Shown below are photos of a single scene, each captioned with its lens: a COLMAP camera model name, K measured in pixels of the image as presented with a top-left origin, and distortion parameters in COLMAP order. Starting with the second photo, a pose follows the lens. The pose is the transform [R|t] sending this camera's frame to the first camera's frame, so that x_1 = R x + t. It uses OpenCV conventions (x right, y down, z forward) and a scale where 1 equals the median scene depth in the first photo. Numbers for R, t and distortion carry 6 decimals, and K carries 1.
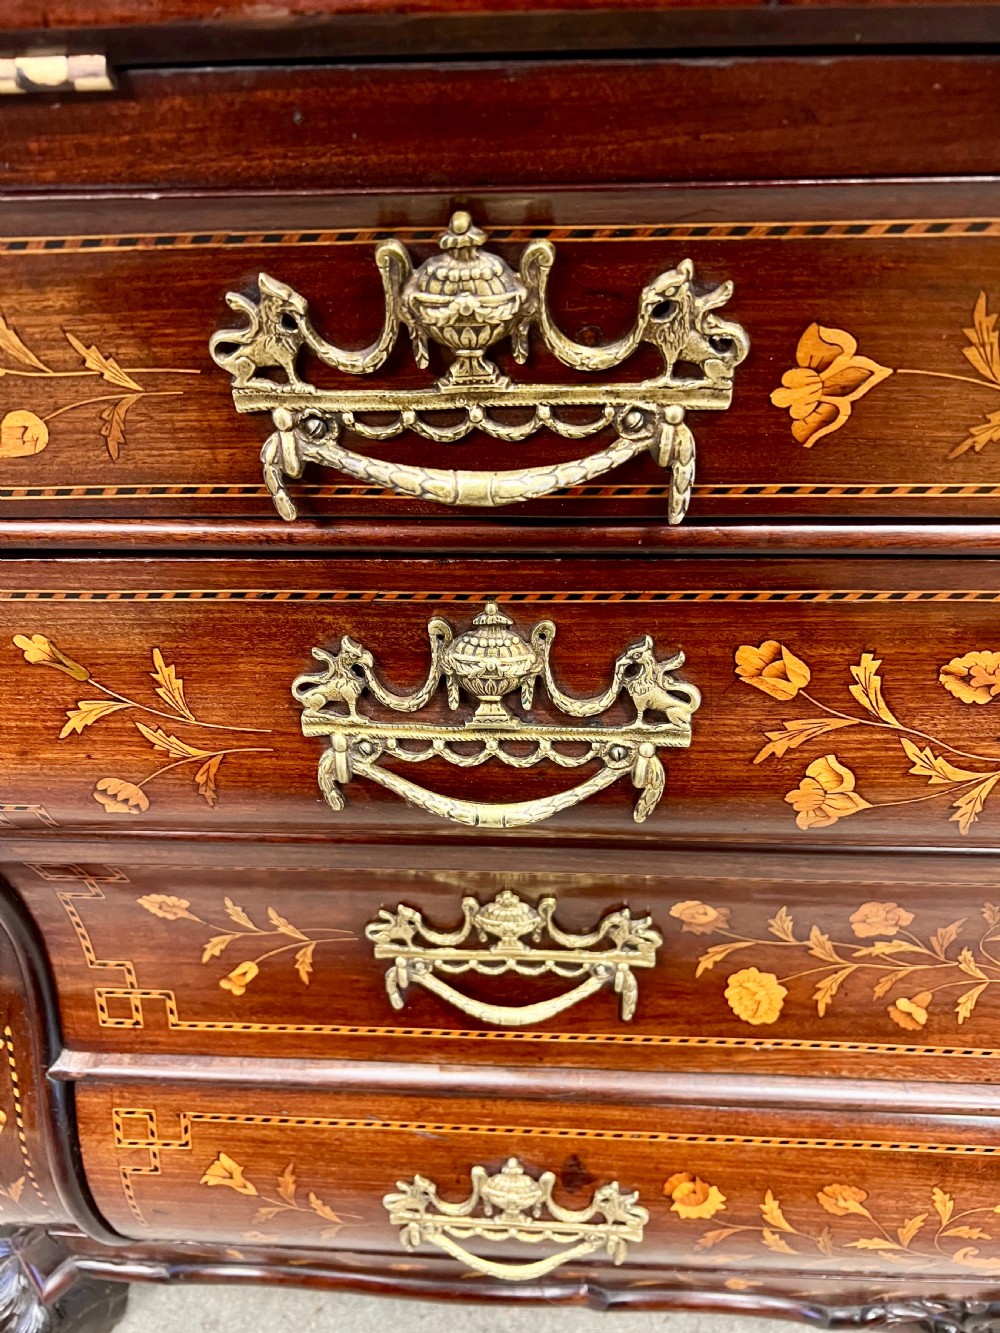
lens RADIAL K [[1003.5, 0, 504.1], [0, 1003.5, 658.6], [0, 0, 1]] dist [0.029072, -0.027188]
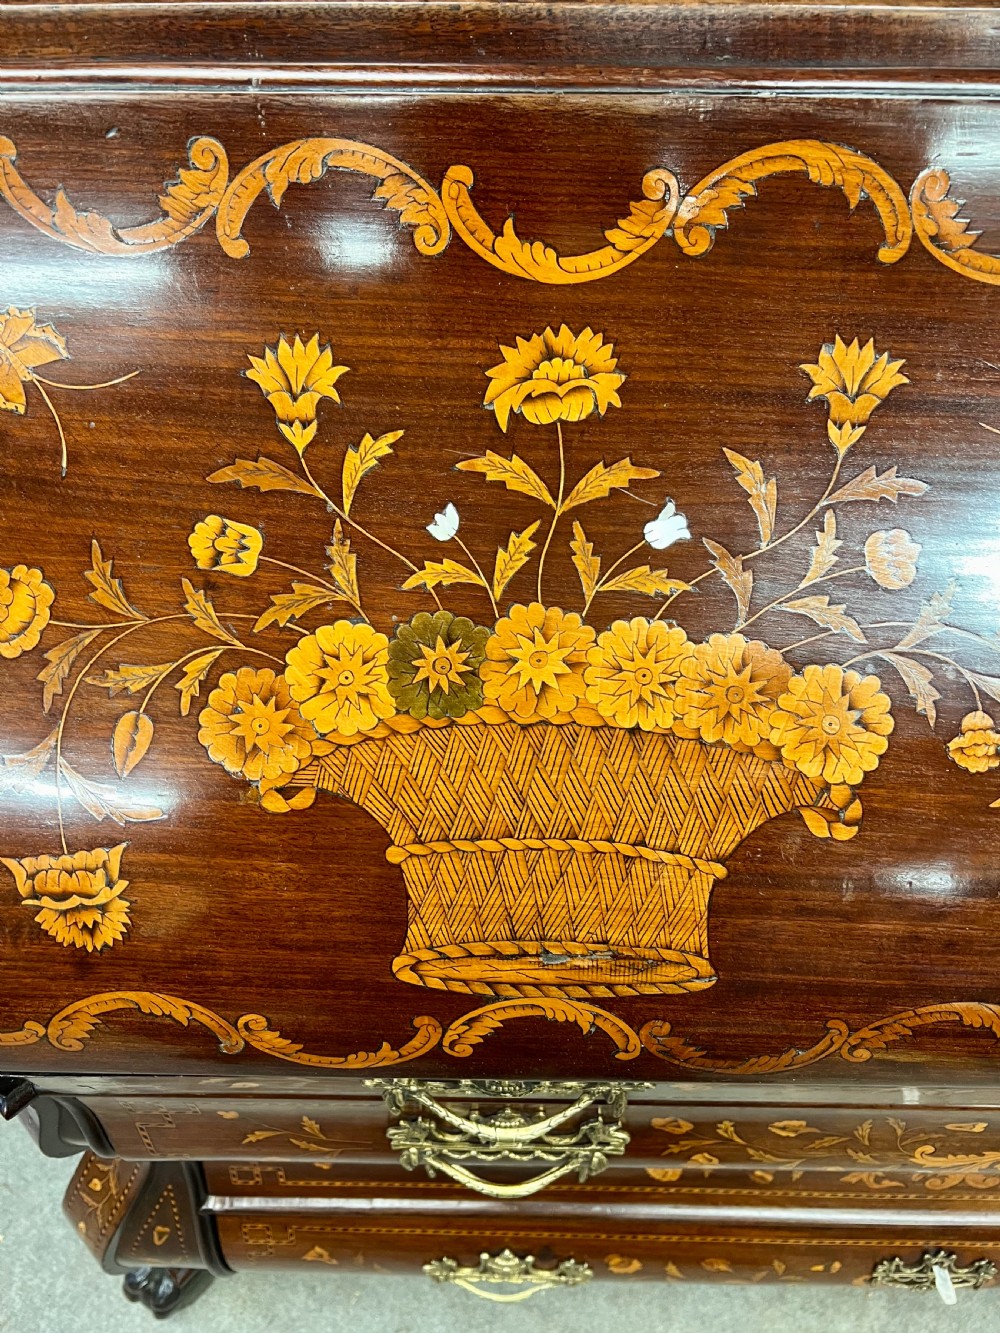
lens RADIAL K [[1003.5, 0, 500.2], [0, 1003.5, 668.6], [0, 0, 1]] dist [0.029072, -0.027188]
pose [[0.999086, -0.012885, 0.040756, -0.058587], [0.003196, 0.973334, 0.229369, -0.794498], [-0.042625, -0.229029, 0.972486, -0.331458]]
